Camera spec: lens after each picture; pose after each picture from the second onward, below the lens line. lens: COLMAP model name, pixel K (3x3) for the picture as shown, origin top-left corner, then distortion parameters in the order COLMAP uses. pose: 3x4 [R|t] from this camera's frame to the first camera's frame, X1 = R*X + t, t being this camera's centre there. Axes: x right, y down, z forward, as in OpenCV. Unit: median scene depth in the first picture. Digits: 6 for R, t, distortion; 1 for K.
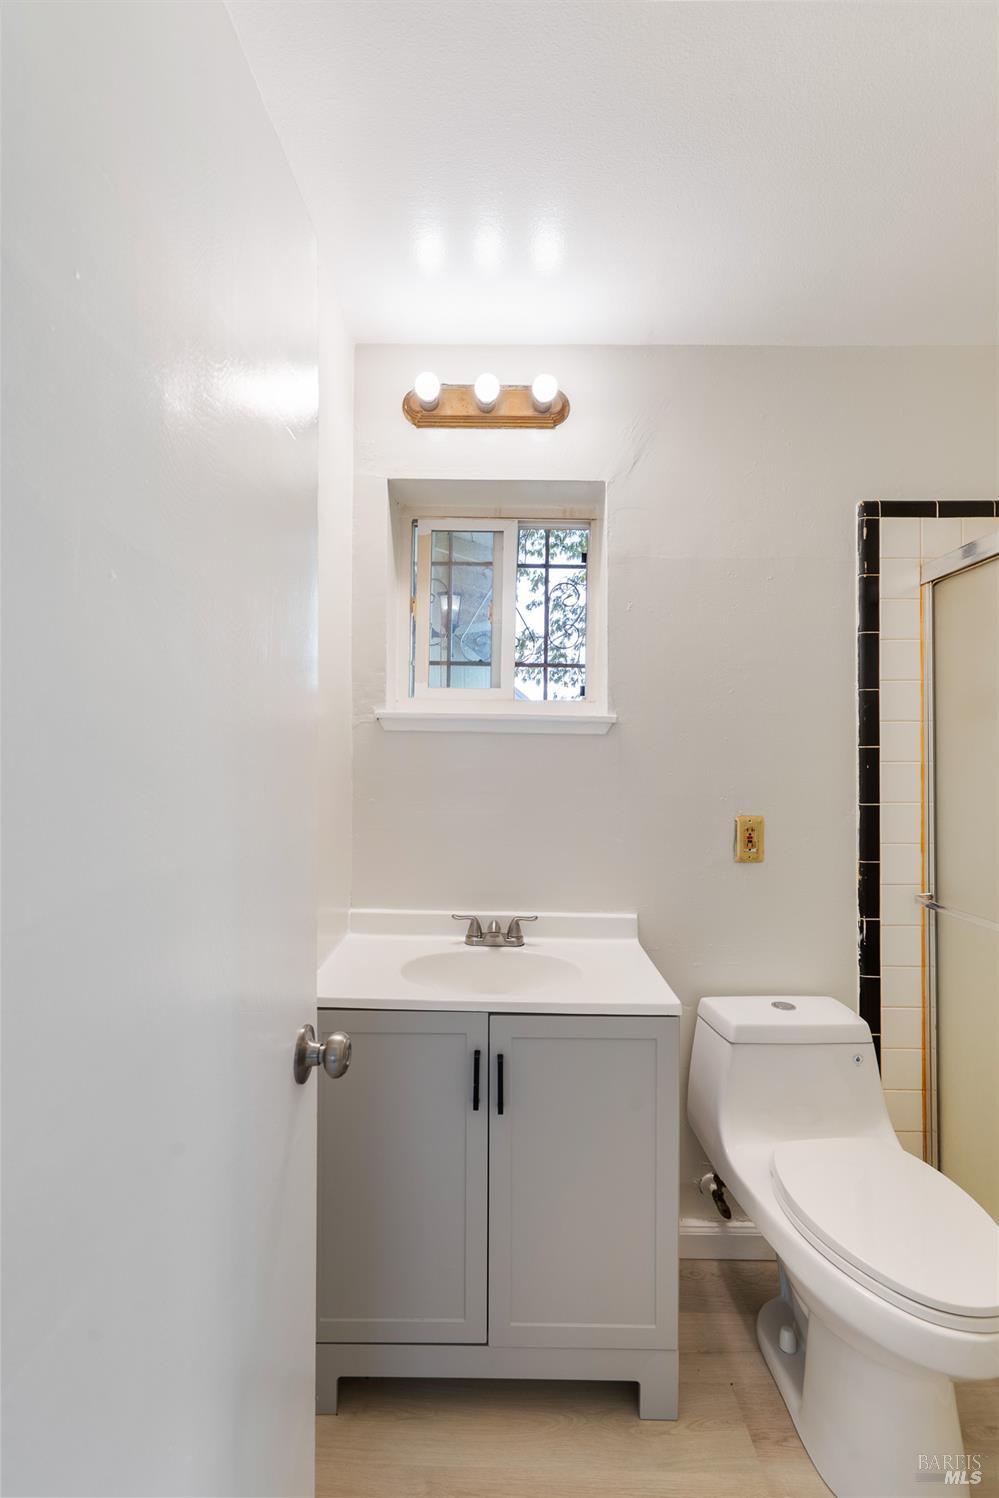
lens RADIAL K [[680.5, 0, 492.3], [0, 680.5, 728.5], [0, 0, 1]] dist [-0.004597, 0.004376]
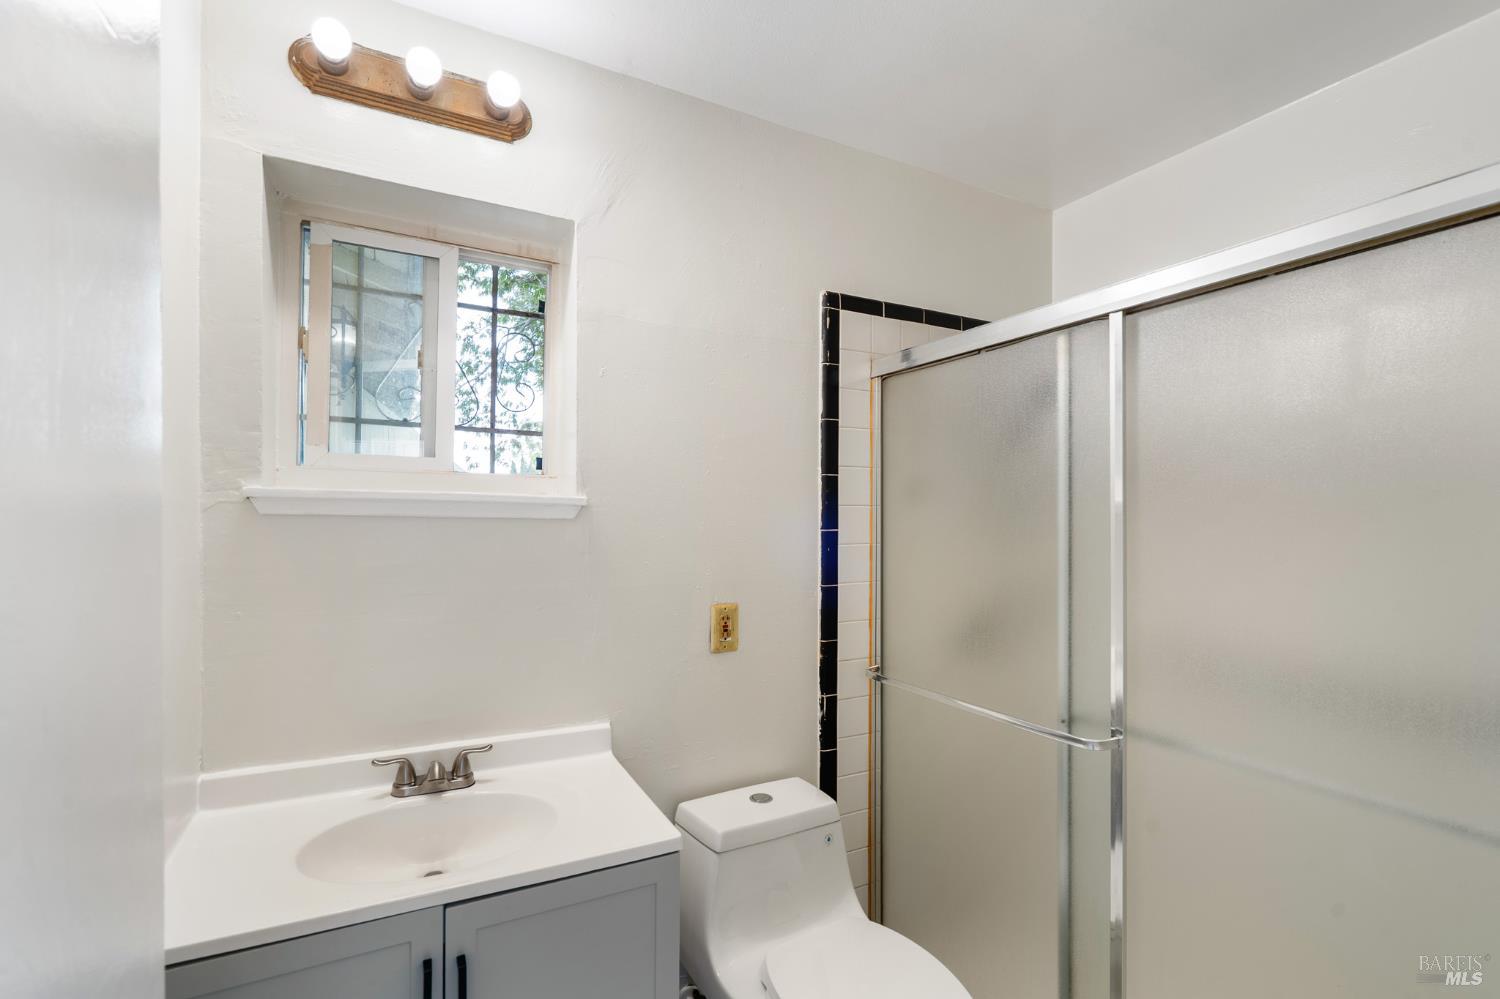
lens RADIAL K [[681.4, 0, 750.9], [0, 681.4, 502.4], [0, 0, 1]] dist [-0.004597, 0.004376]
pose [[0.877122, 0.004048, 0.480251, -0.051345], [-0.020459, 0.999372, 0.028943, -0.041516], [-0.479832, -0.035212, 0.876653, 0.137634]]
